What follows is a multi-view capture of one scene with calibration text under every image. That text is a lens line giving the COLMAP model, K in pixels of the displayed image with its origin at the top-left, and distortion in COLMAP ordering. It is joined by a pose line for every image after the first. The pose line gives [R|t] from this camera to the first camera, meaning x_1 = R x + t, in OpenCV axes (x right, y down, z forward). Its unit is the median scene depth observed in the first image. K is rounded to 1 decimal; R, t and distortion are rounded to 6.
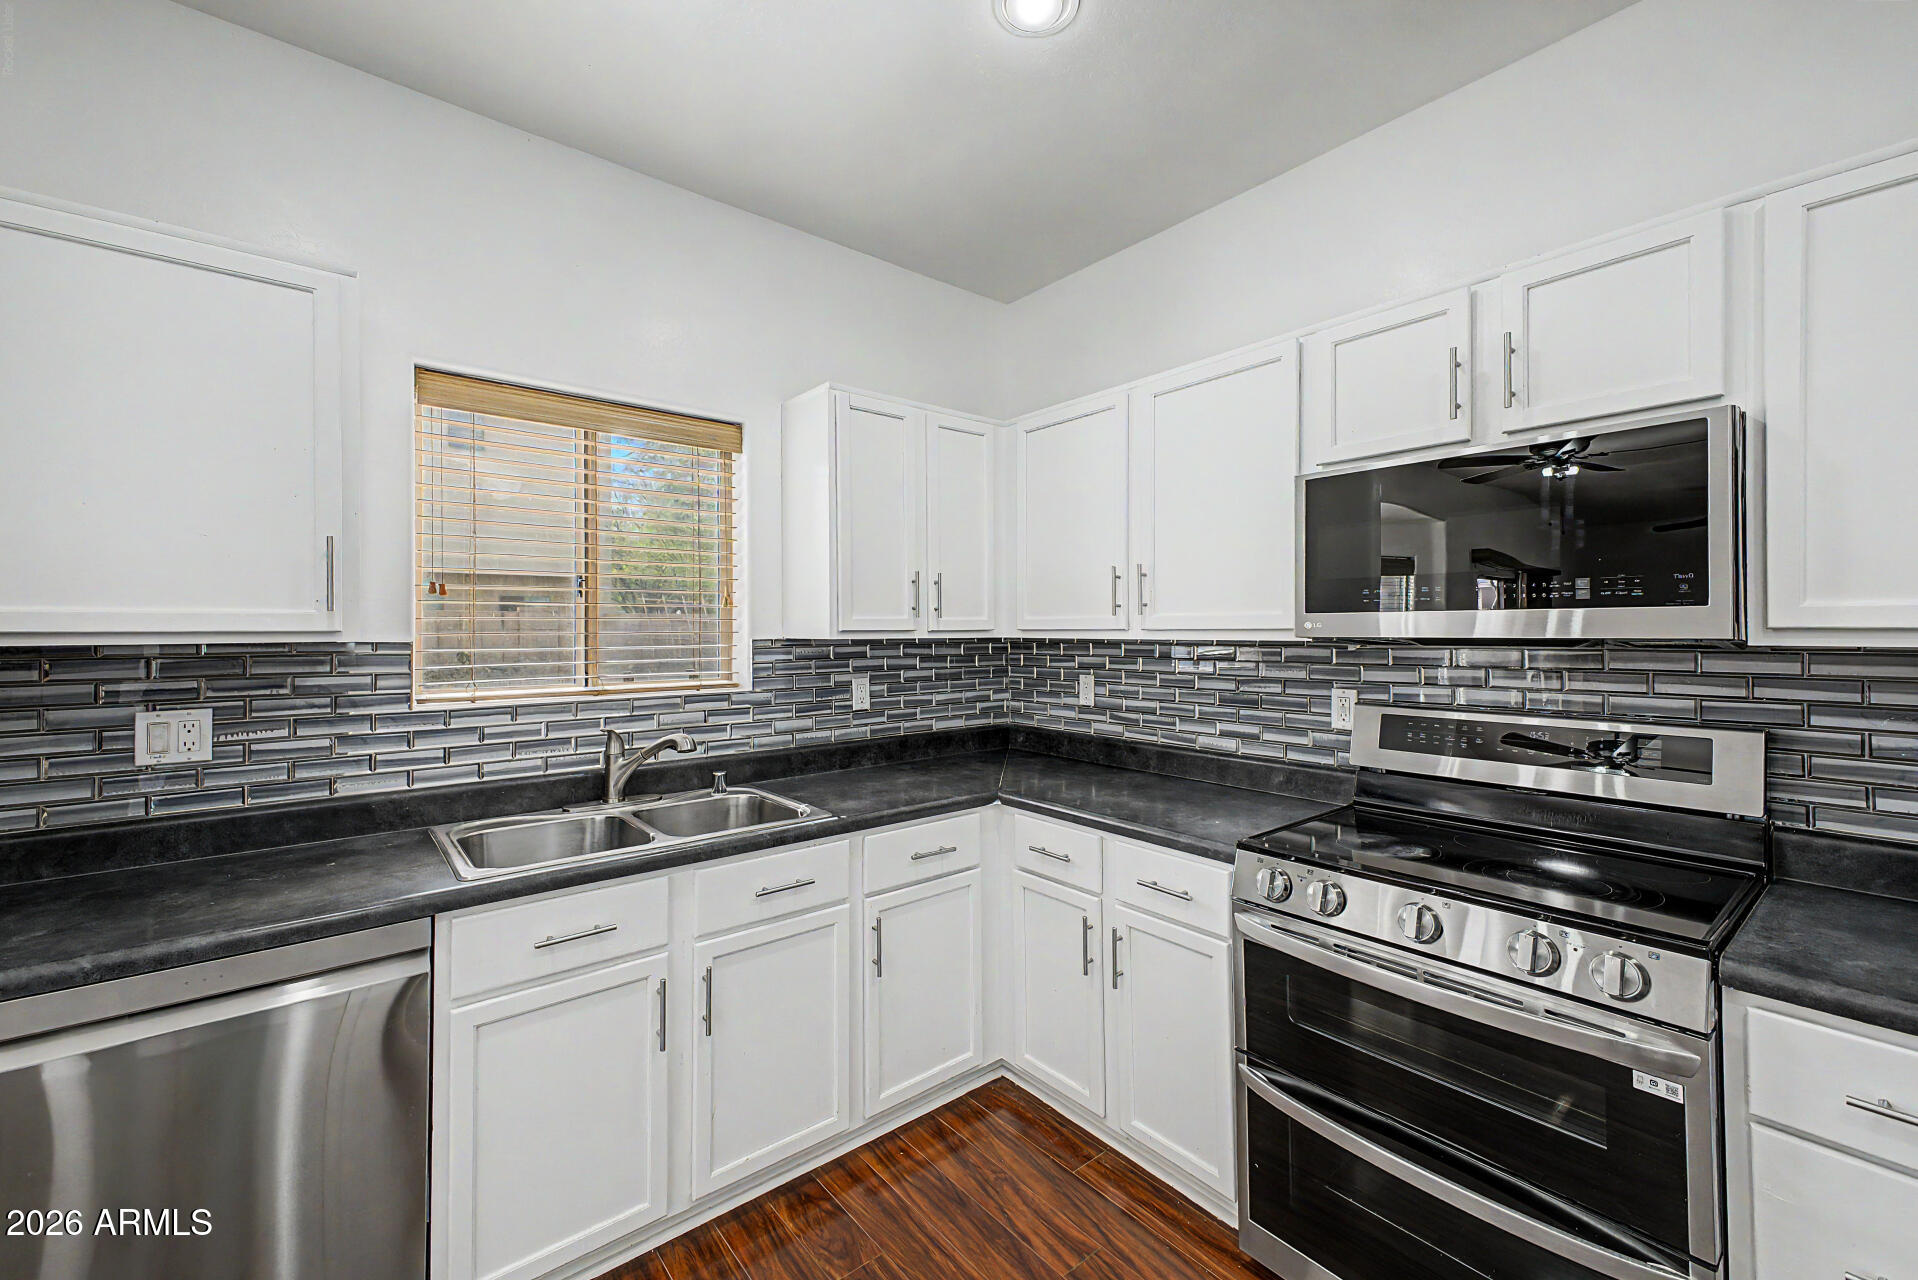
lens RADIAL K [[760.8, 0, 953.7], [0, 760.8, 625.3], [0, 0, 1]] dist [-0.001803, -0.001801]
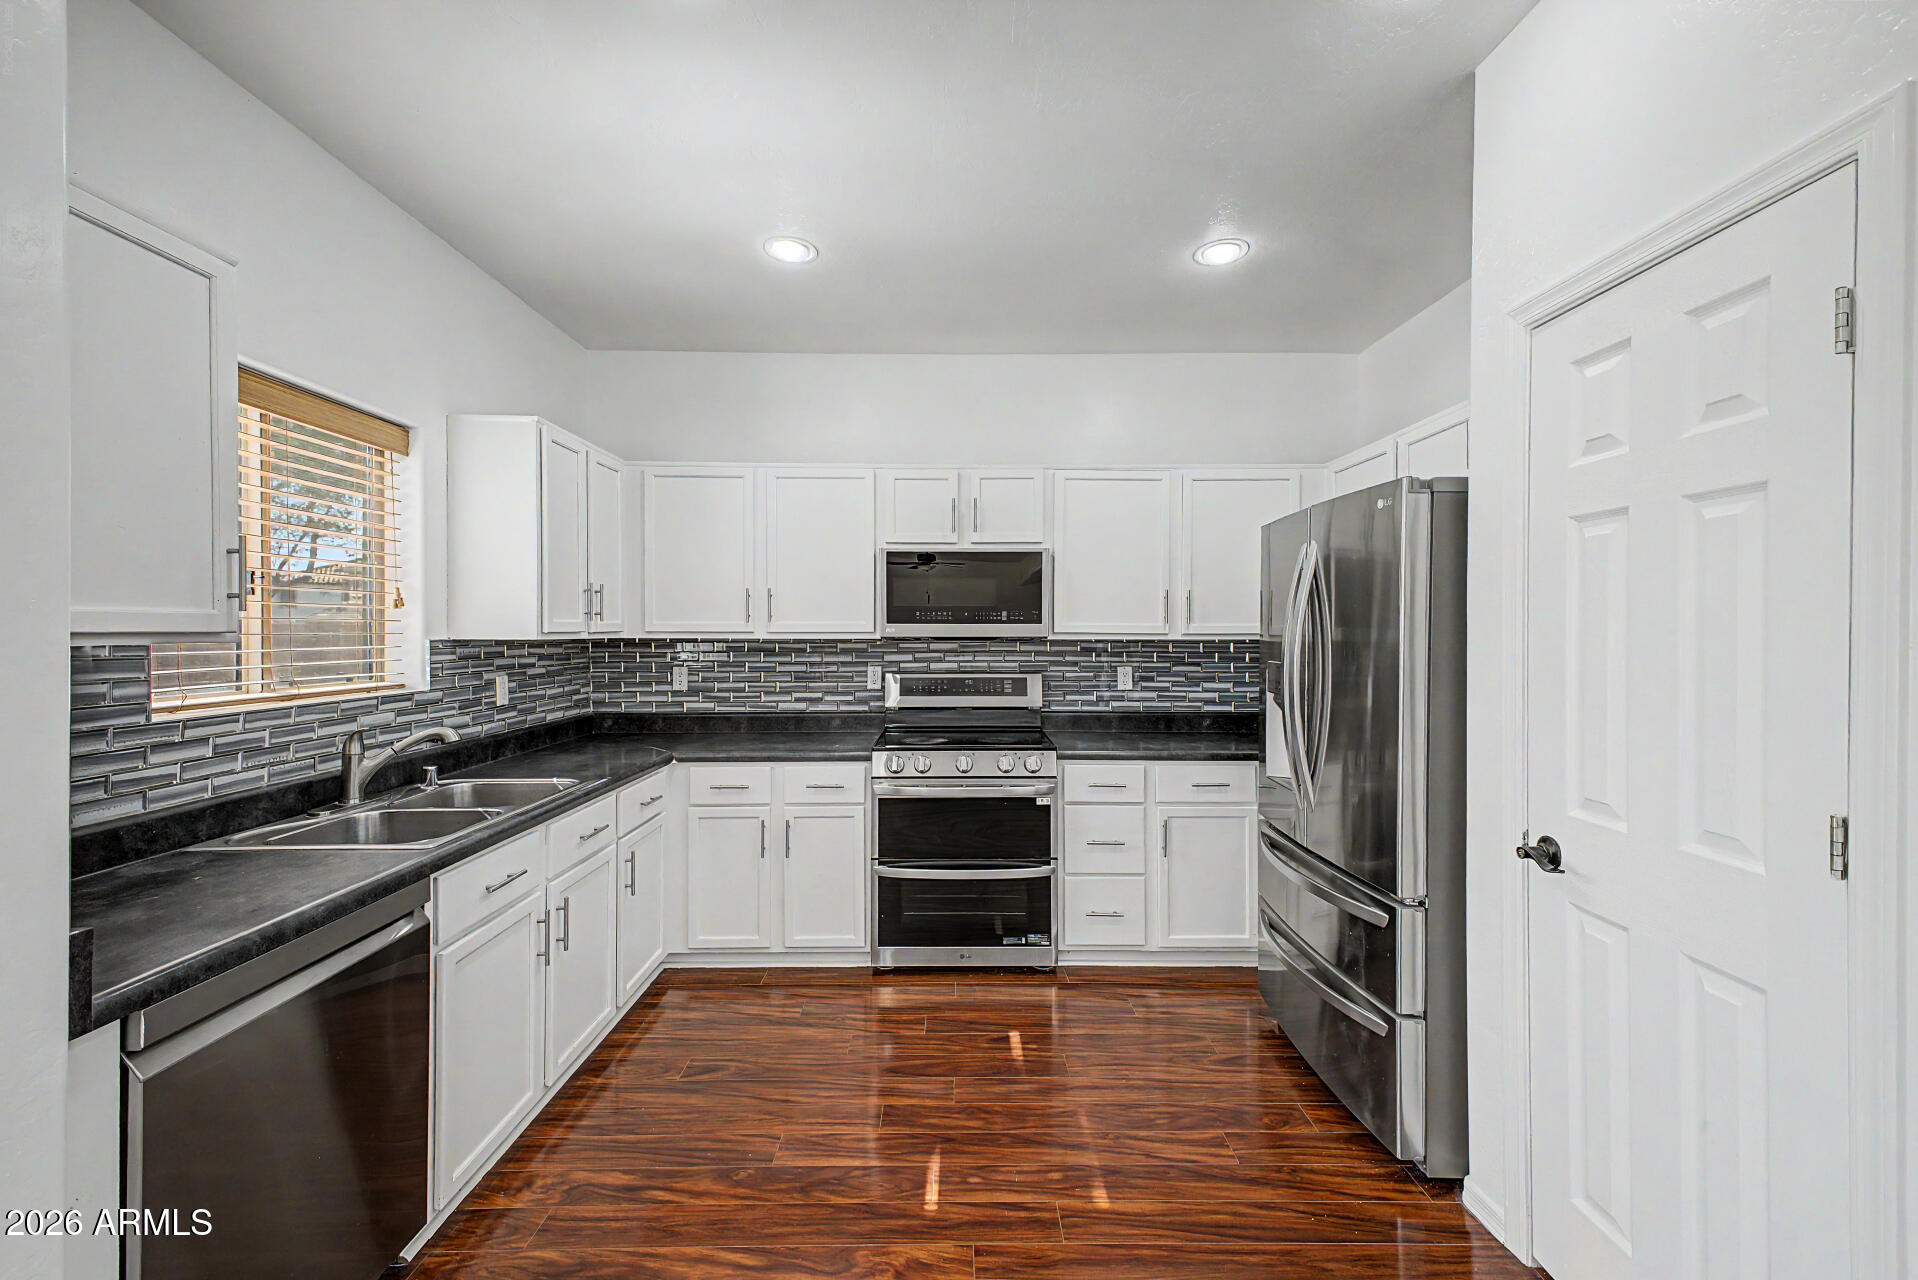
lens RADIAL K [[760.8, 0, 950.9], [0, 760.8, 632.2], [0, 0, 1]] dist [-0.001803, -0.001801]
pose [[0.631810, 0.003305, 0.775117, -0.797631], [-0.007285, 0.999972, 0.001674, 0.000751], [-0.775089, -0.006704, 0.631816, -0.265127]]
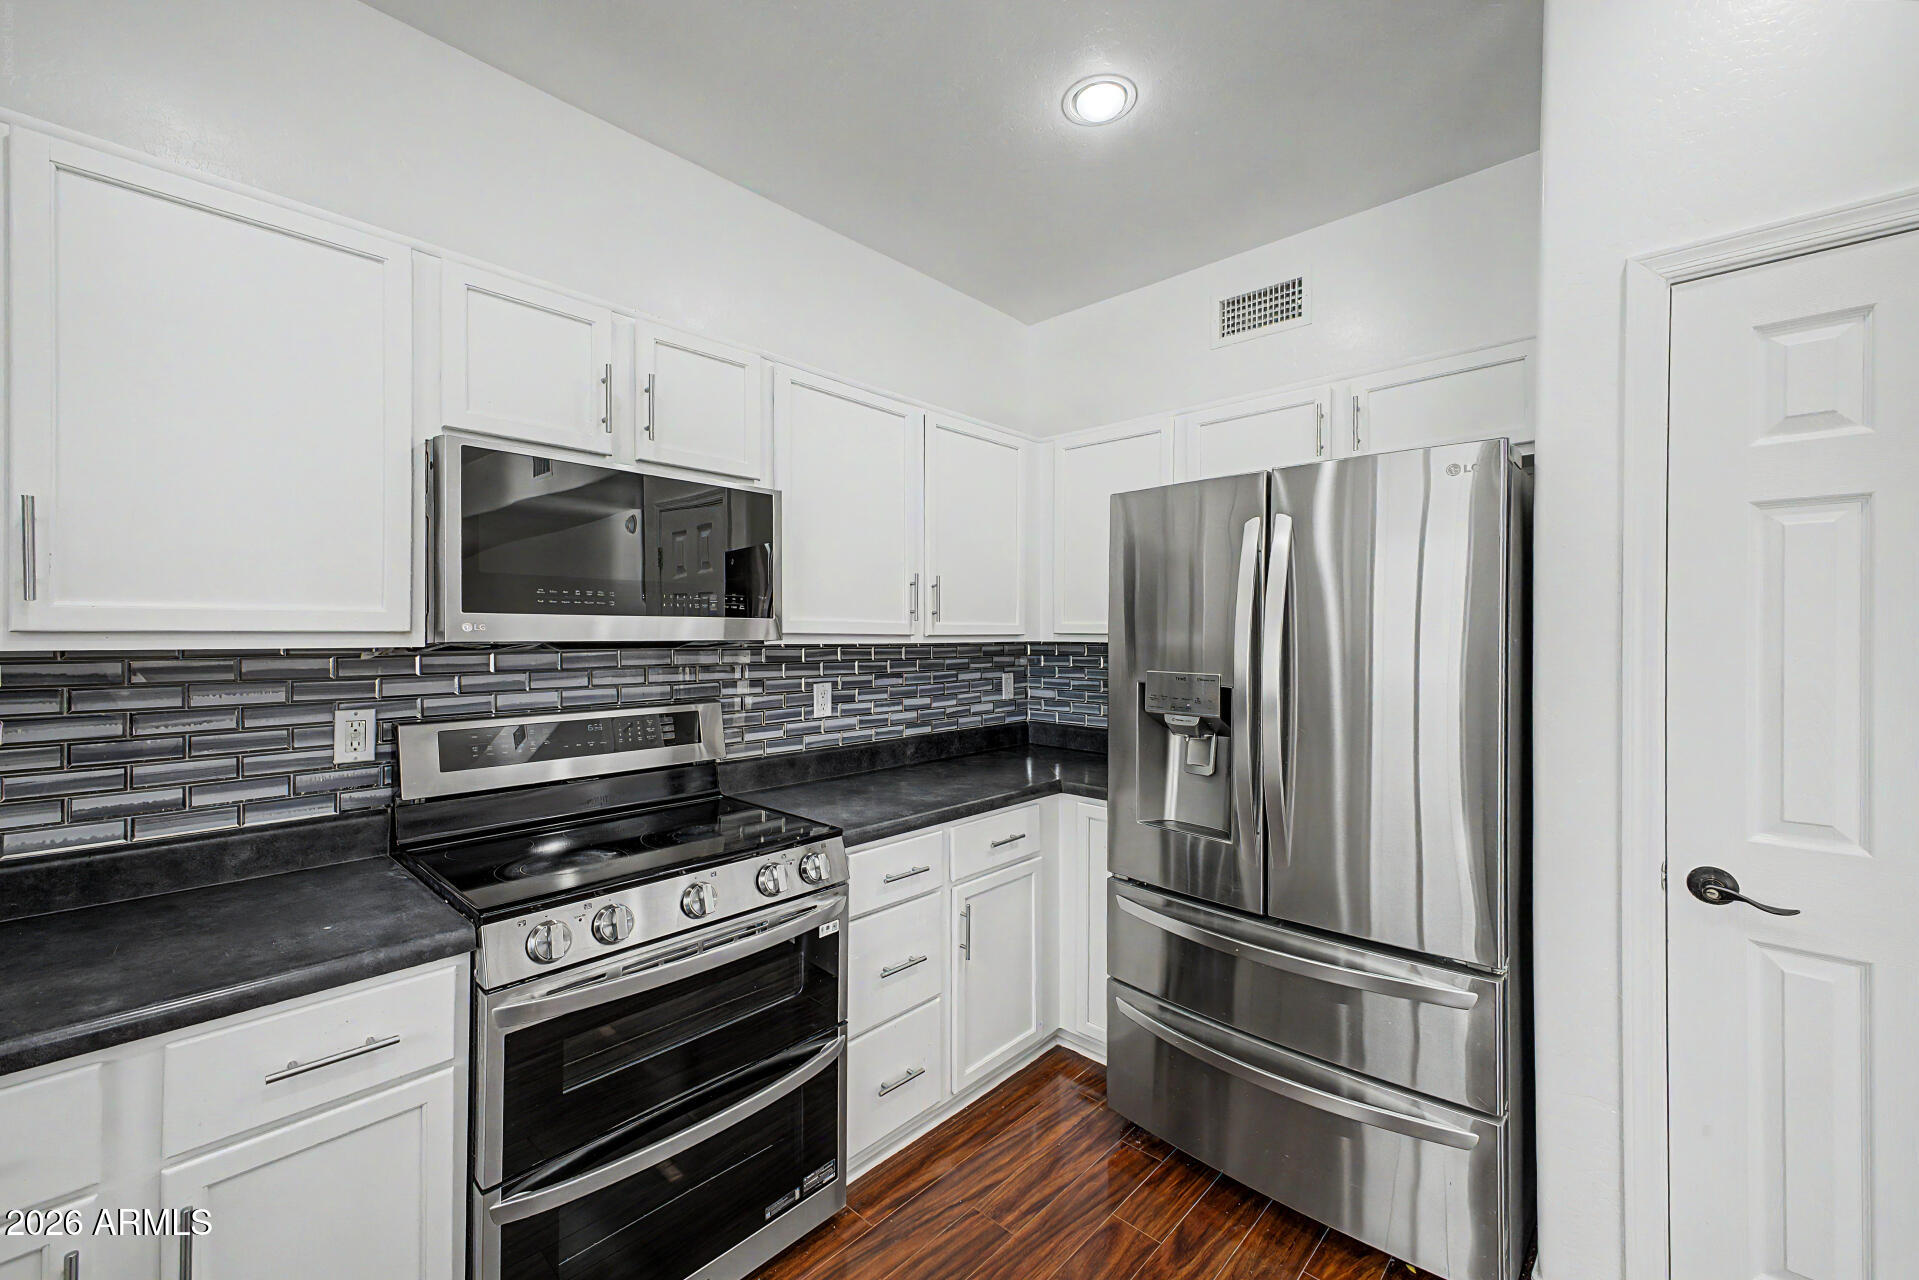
lens RADIAL K [[761.2, 0, 990.6], [0, 761.2, 624.5], [0, 0, 1]] dist [-0.001803, -0.001801]
pose [[-0.171636, 0.014500, 0.985054, -0.383891], [-0.008492, 0.999833, -0.016197, 0.004912], [-0.985124, -0.011145, -0.171484, 0.541892]]
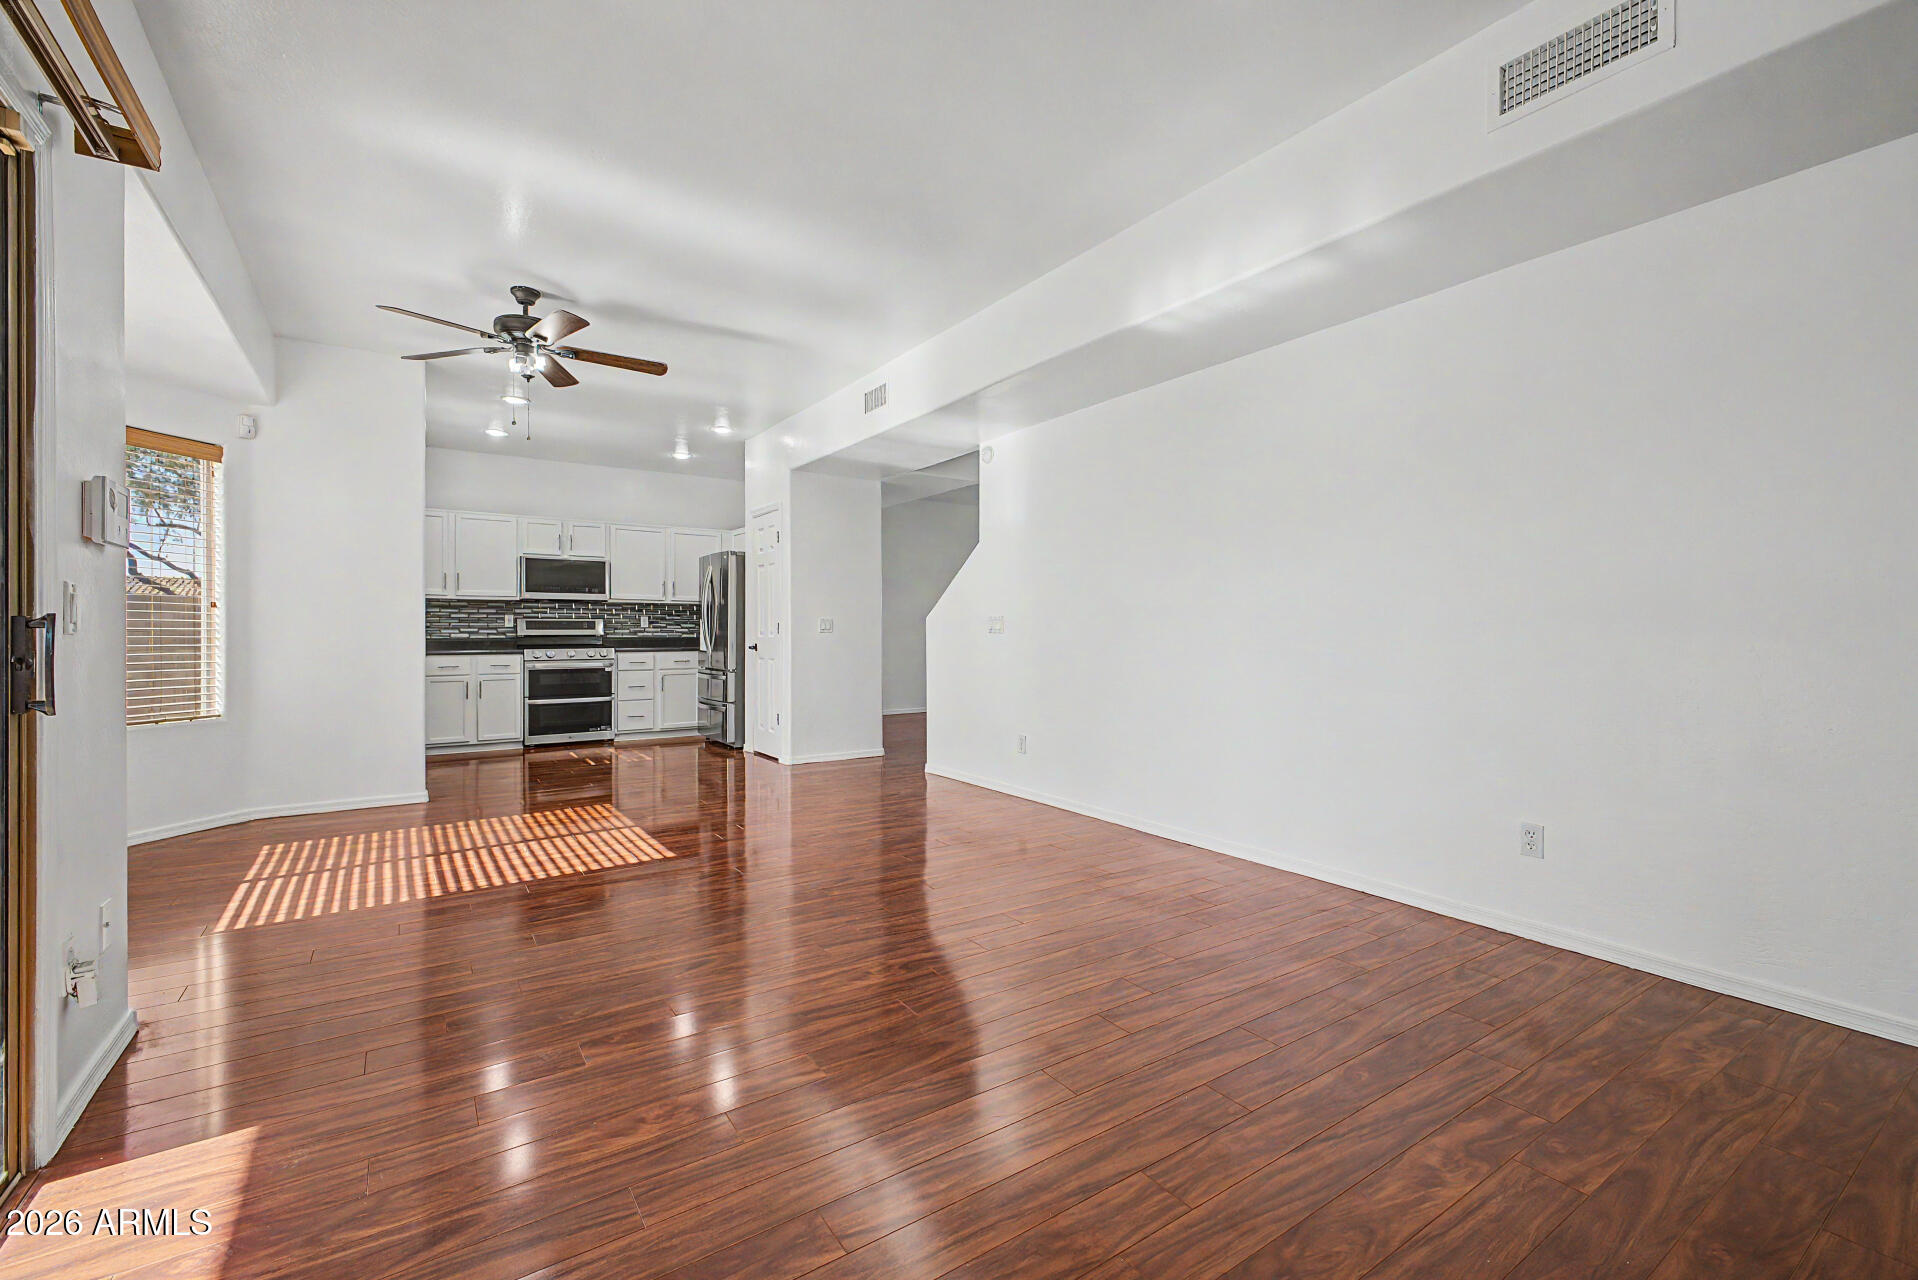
lens RADIAL K [[846.1, 0, 959.8], [0, 846.1, 622.4], [0, 0, 1]] dist [0.035417, 0.000150]
pose [[0.097598, 0.014217, 0.995124, -3.372456], [-0.006655, 0.999885, -0.013632, 0.168005], [-0.995204, -0.005292, 0.097682, -1.507479]]
